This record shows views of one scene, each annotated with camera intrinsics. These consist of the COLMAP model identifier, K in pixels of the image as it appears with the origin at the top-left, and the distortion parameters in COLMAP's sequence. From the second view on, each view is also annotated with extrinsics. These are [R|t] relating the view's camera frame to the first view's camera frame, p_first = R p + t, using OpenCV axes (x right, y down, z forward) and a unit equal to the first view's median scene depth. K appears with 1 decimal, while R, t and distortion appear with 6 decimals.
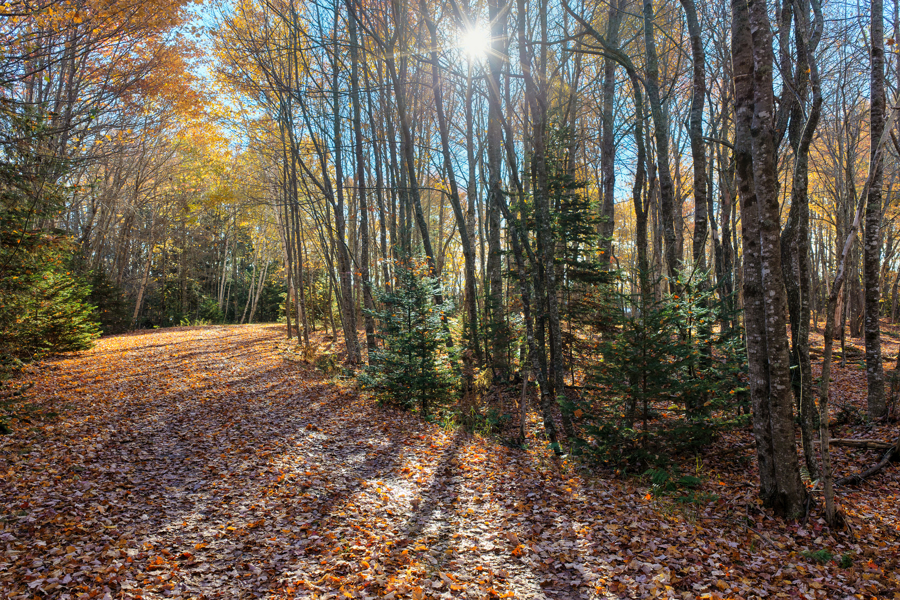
lens RADIAL K [[726.6, 0, 450.6], [0, 726.6, 299.7], [0, 0, 1]] dist [-0.025082, 0.022986]
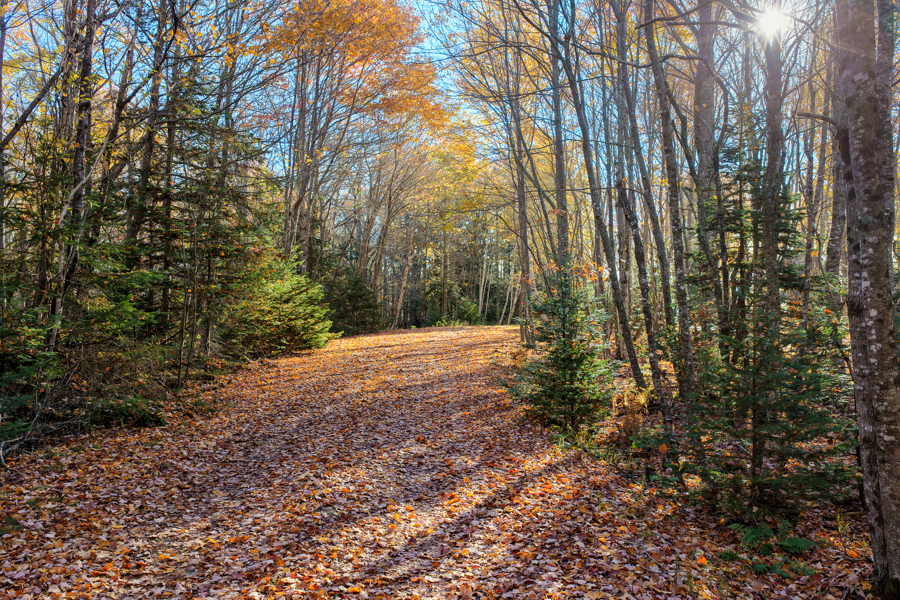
lens RADIAL K [[726.6, 0, 449.8], [0, 726.6, 299.8], [0, 0, 1]] dist [-0.025082, 0.022986]
pose [[0.936697, 0.003344, -0.350126, 0.280790], [-0.004183, 0.999990, -0.001639, -0.018718], [0.350117, 0.002999, 0.936701, 0.133398]]
